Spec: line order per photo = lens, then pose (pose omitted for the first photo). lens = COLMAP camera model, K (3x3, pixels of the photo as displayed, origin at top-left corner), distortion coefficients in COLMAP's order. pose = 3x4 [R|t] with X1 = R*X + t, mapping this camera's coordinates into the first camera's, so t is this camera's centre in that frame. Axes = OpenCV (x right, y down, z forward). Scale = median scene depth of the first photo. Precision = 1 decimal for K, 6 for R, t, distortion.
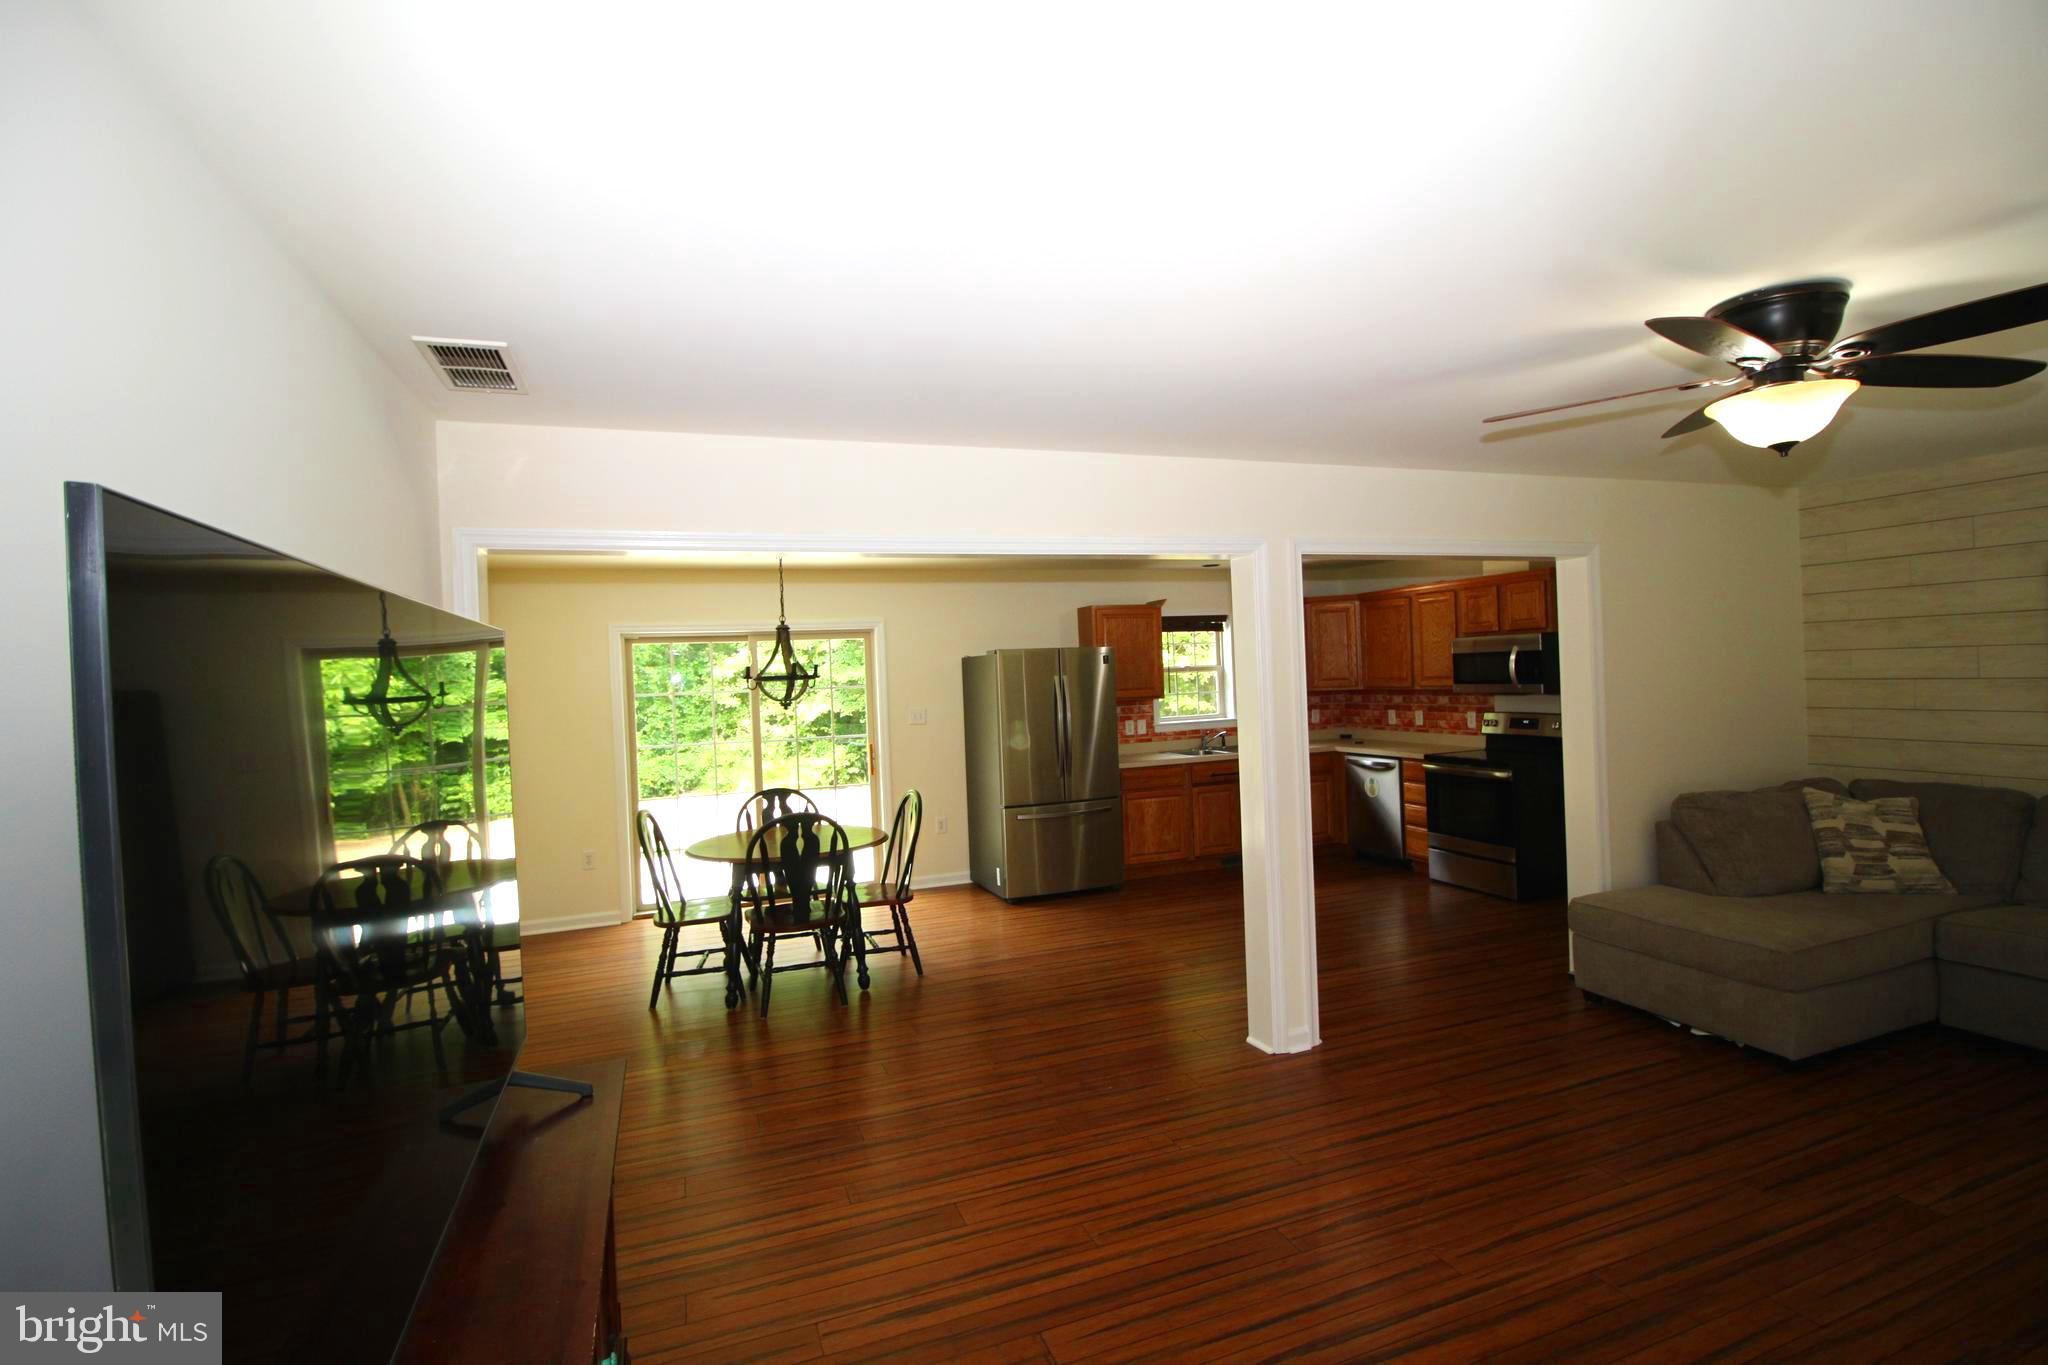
lens RADIAL K [[949.4, 0, 1019.7], [0, 949.4, 680.5], [0, 0, 1]] dist [-0.004075, -0.011575]
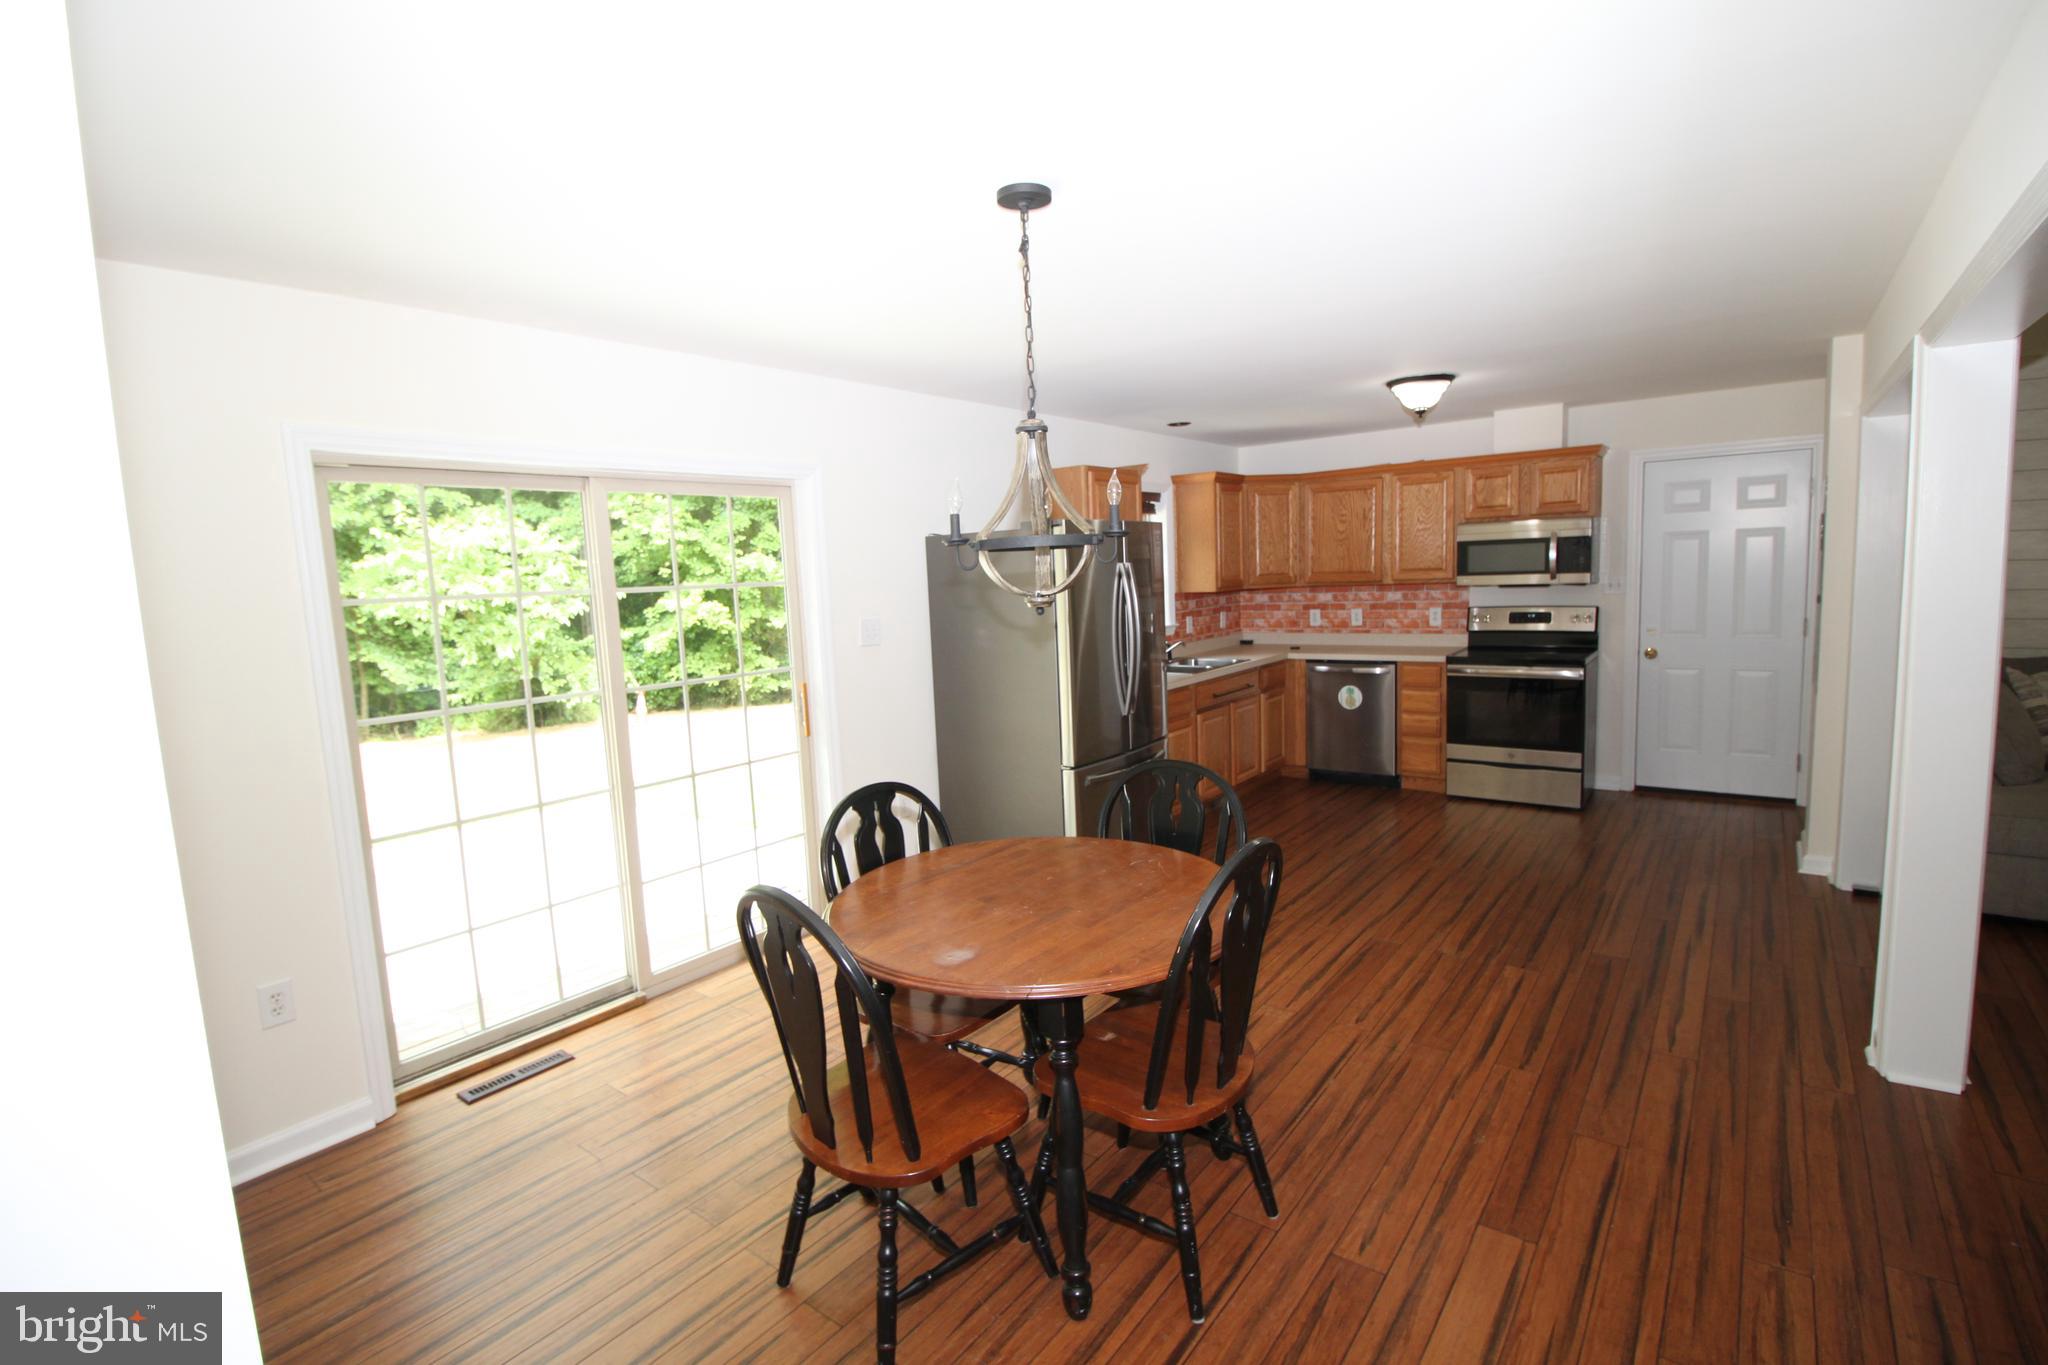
lens RADIAL K [[949.4, 0, 1019.2], [0, 949.4, 678.2], [0, 0, 1]] dist [-0.004075, -0.011575]
pose [[0.846395, -0.057491, 0.529444, -0.494199], [0.013396, 0.996140, 0.086753, 0.022469], [-0.532387, -0.066335, 0.843898, 0.626358]]
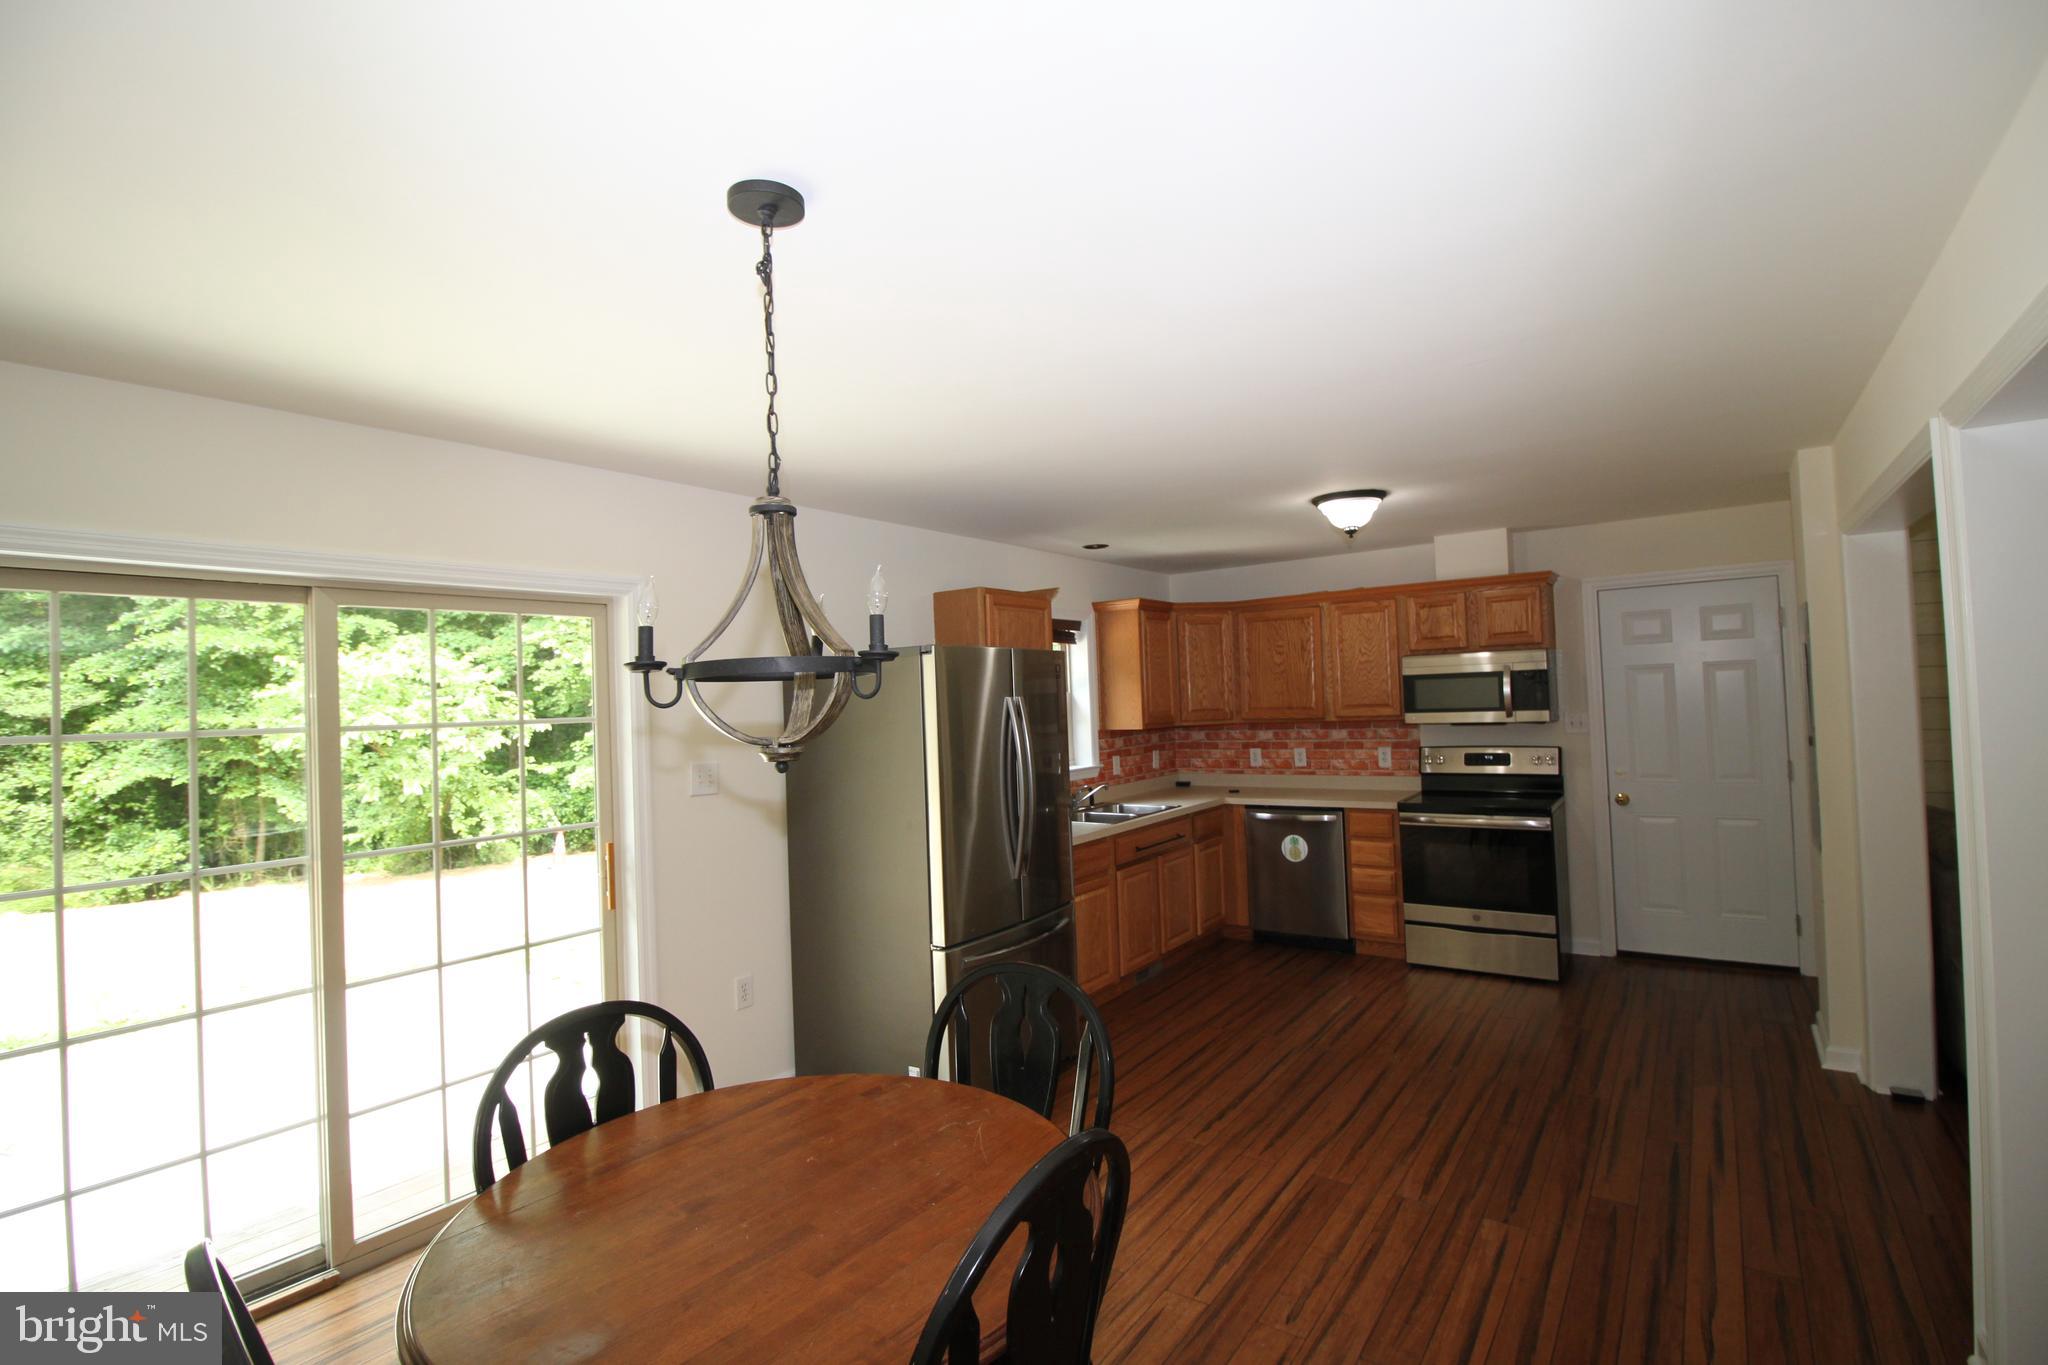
lens RADIAL K [[949.4, 0, 1025.0], [0, 949.4, 673.7], [0, 0, 1]] dist [-0.004075, -0.011575]
pose [[0.825327, 0.023990, 0.564145, -0.355979], [0.009809, 0.998337, -0.056805, 0.017940], [-0.564570, 0.052417, 0.823719, 0.700610]]
